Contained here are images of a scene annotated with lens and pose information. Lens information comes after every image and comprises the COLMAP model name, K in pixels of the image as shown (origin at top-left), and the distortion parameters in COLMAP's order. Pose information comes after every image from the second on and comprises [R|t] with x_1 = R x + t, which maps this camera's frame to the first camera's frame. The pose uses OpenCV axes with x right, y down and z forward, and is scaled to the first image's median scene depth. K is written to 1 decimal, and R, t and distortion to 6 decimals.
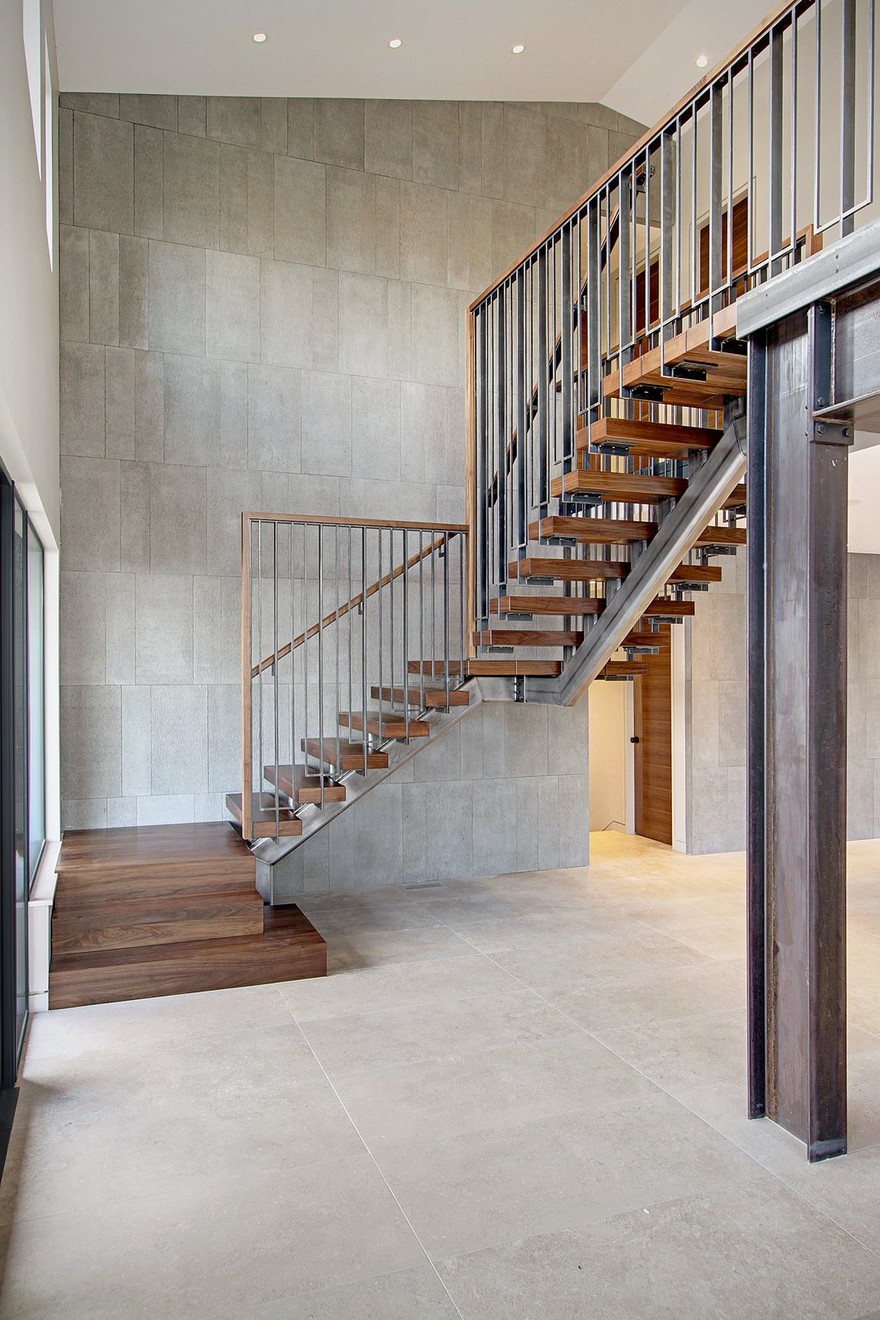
lens RADIAL K [[910.4, 0, 440.0], [0, 910.4, 660.0], [0, 0, 1]] dist [0.020400, 0.000794]
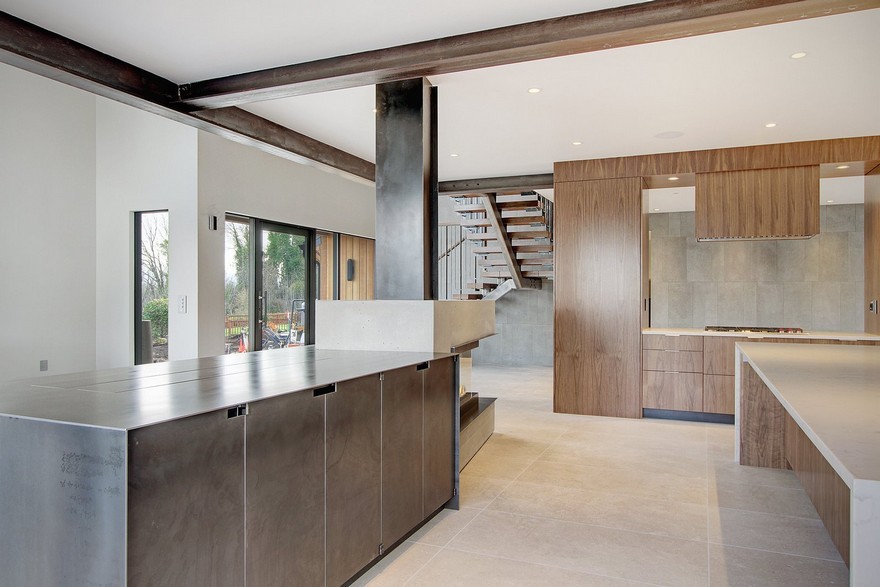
lens RADIAL K [[607.0, 0, 440.0], [0, 607.0, 293.5], [0, 0, 1]] dist [0.020400, 0.000794]
pose [[0.721662, 0.000558, -0.692246, 0.895304], [-0.004452, 0.999983, -0.003835, 0.056106], [0.692231, 0.005849, 0.721652, -0.278923]]
